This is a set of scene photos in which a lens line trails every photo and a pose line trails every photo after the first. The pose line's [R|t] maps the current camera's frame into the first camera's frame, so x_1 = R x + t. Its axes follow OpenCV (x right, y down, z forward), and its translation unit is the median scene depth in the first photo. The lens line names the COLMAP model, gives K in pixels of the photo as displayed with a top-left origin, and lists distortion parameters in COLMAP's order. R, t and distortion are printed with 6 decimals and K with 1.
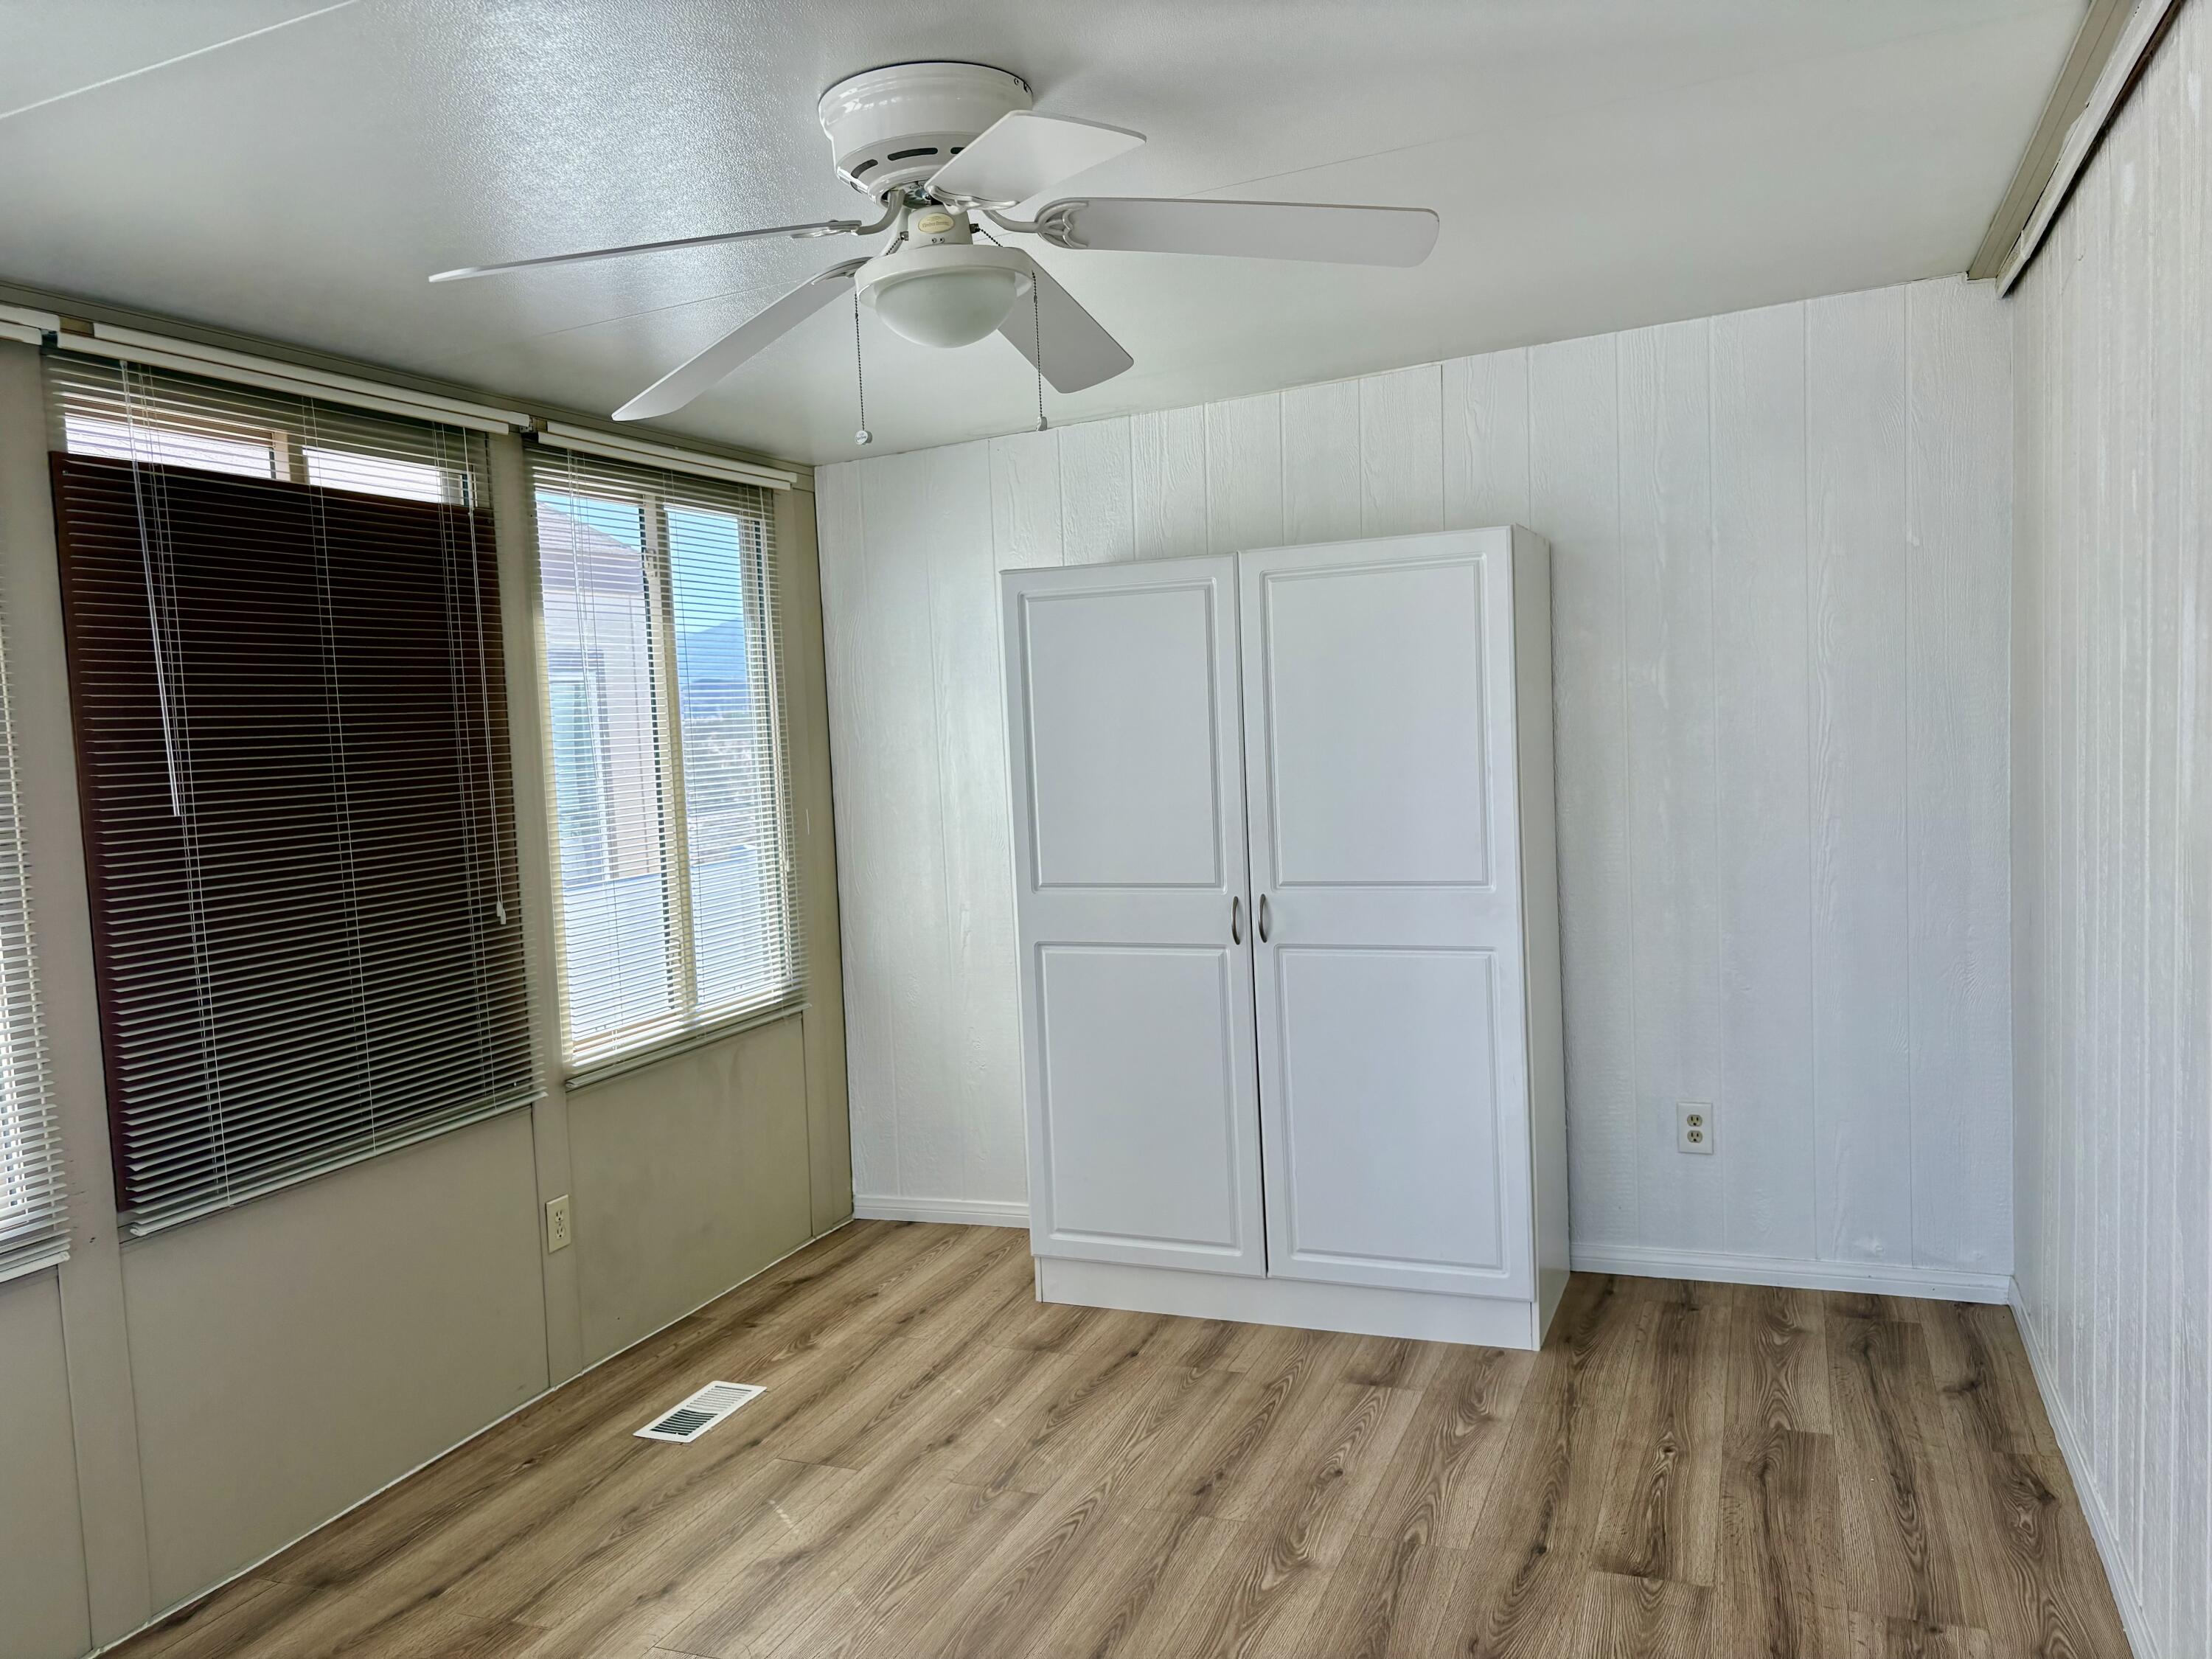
lens RADIAL K [[1640.4, 0, 1106.0], [0, 1640.4, 829.5], [0, 0, 1]] dist [0.002498, -0.027540]
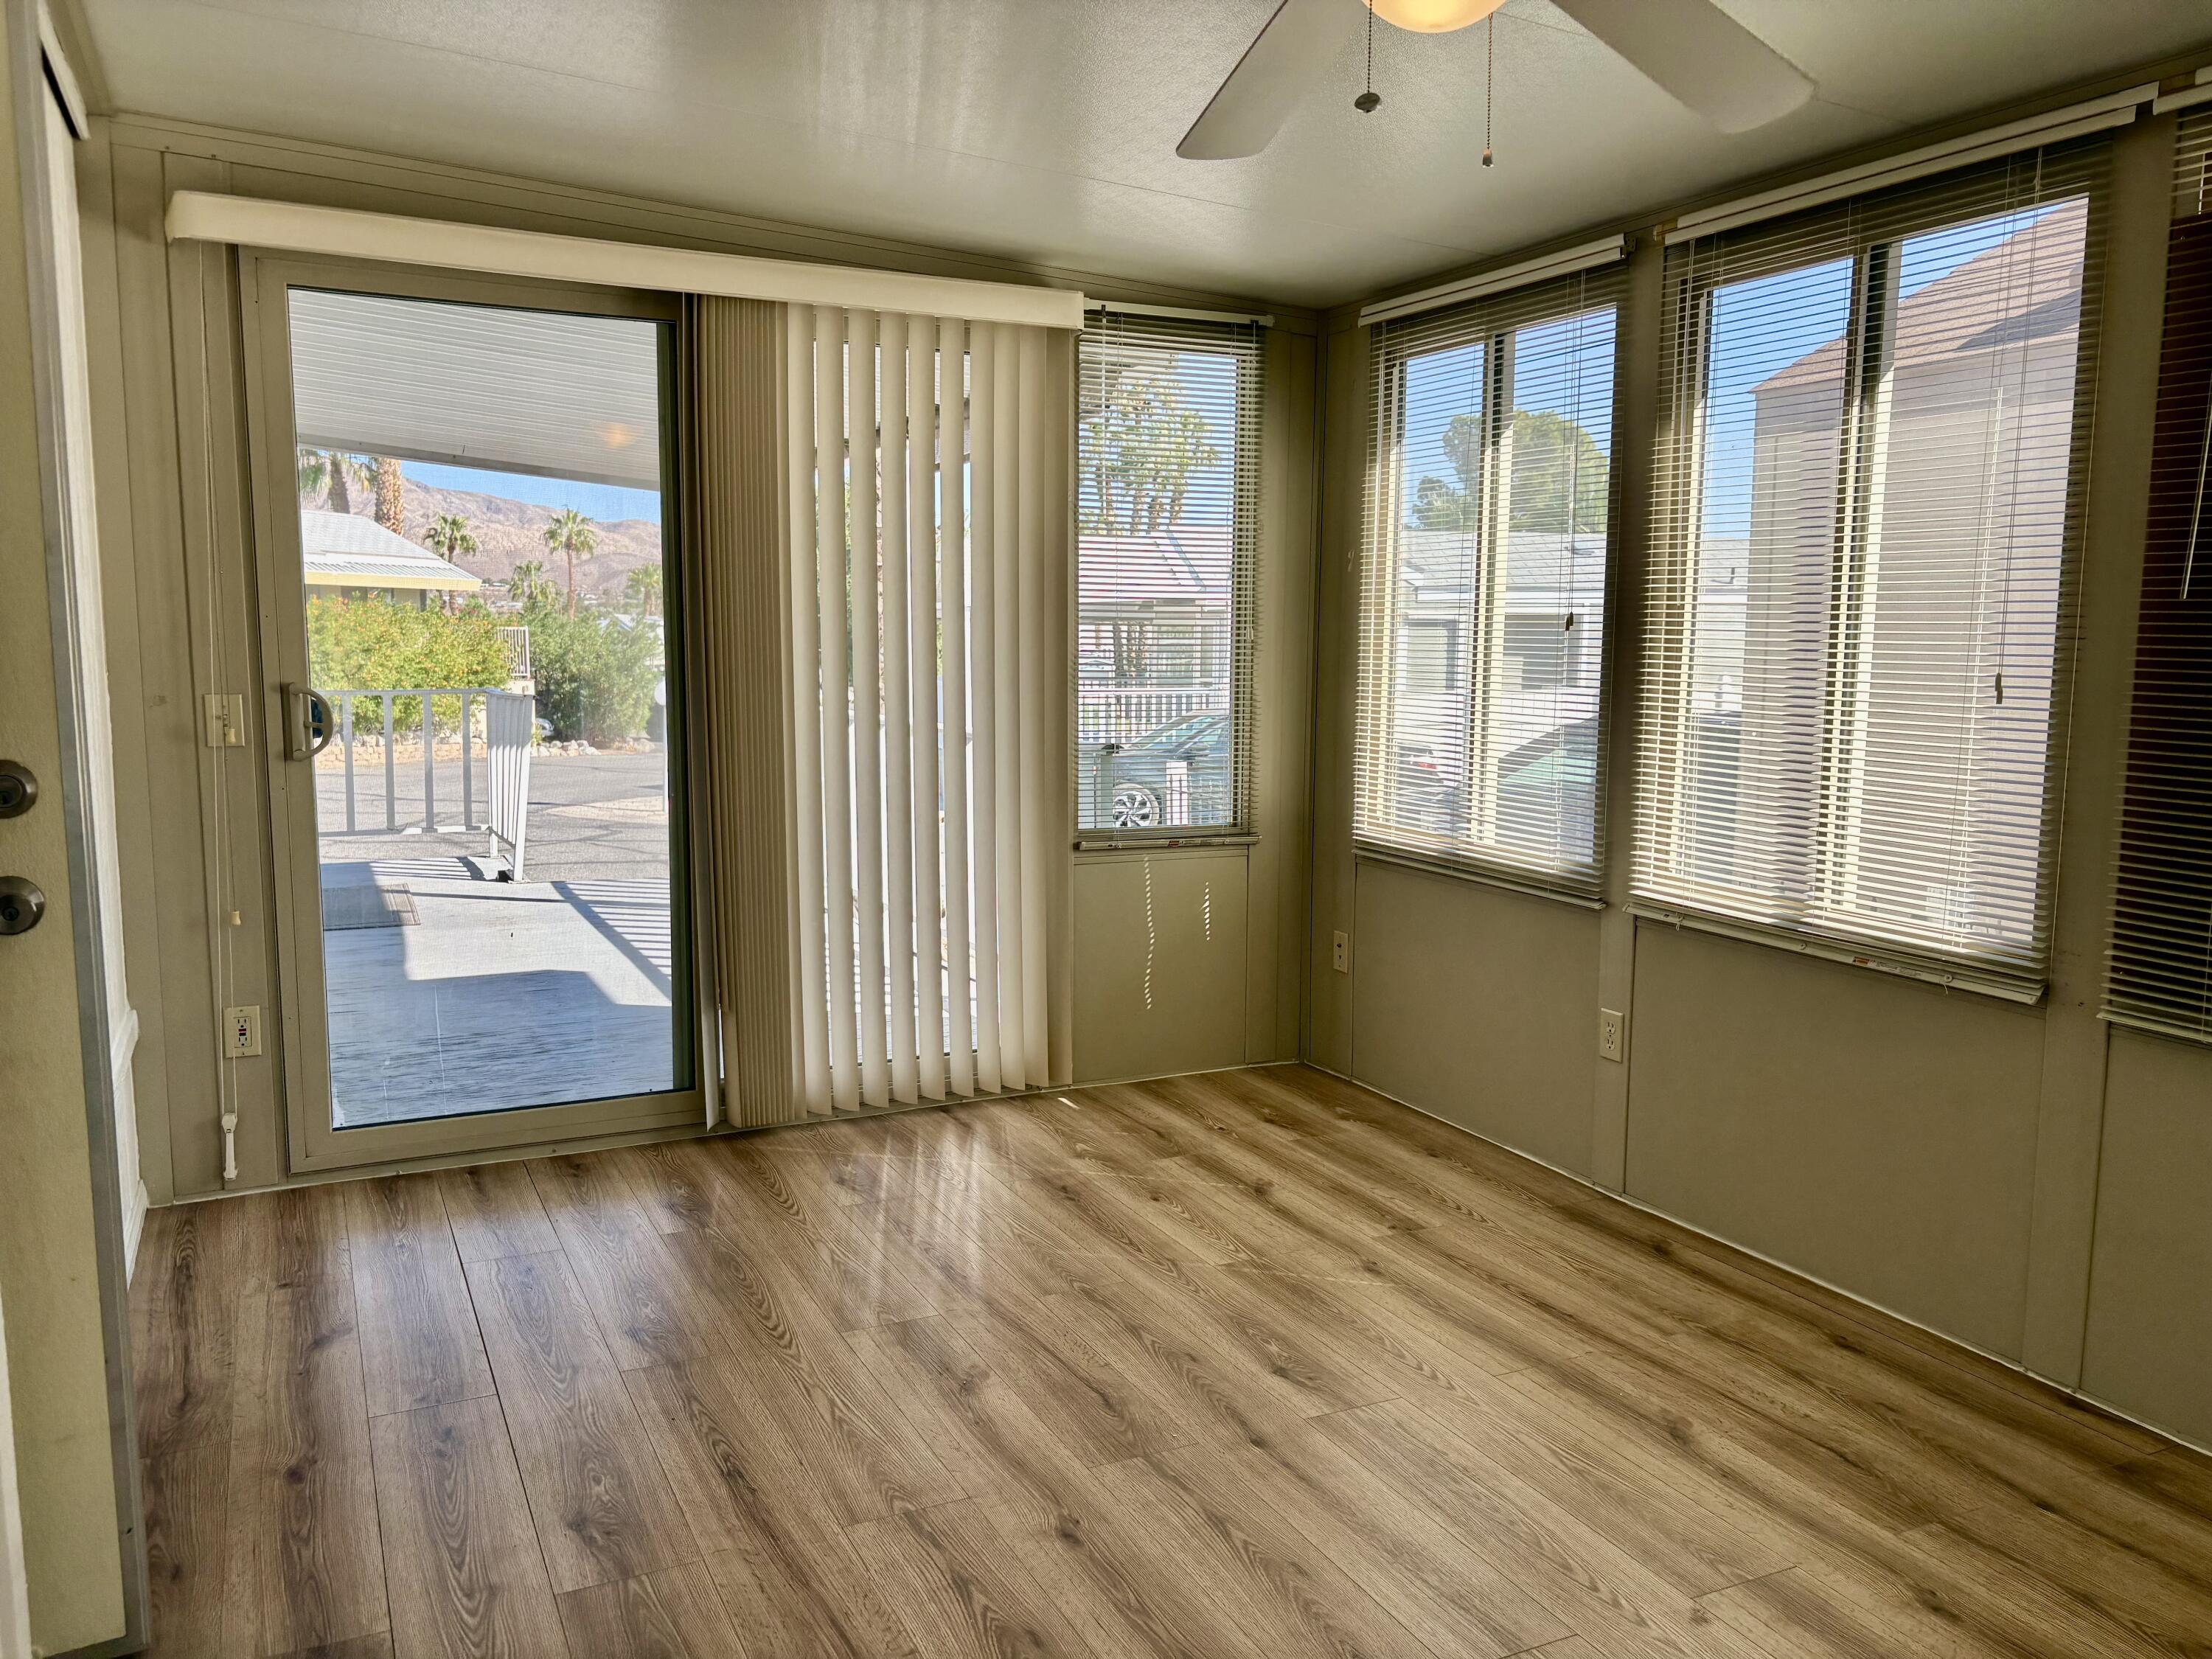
lens RADIAL K [[1640.4, 0, 1106.0], [0, 1640.4, 829.5], [0, 0, 1]] dist [0.002498, -0.027540]
pose [[-0.663095, 0.136792, -0.735930, 0.547706], [-0.032762, 0.976914, 0.211104, -0.057936], [0.747818, 0.164092, -0.643305, 1.194769]]
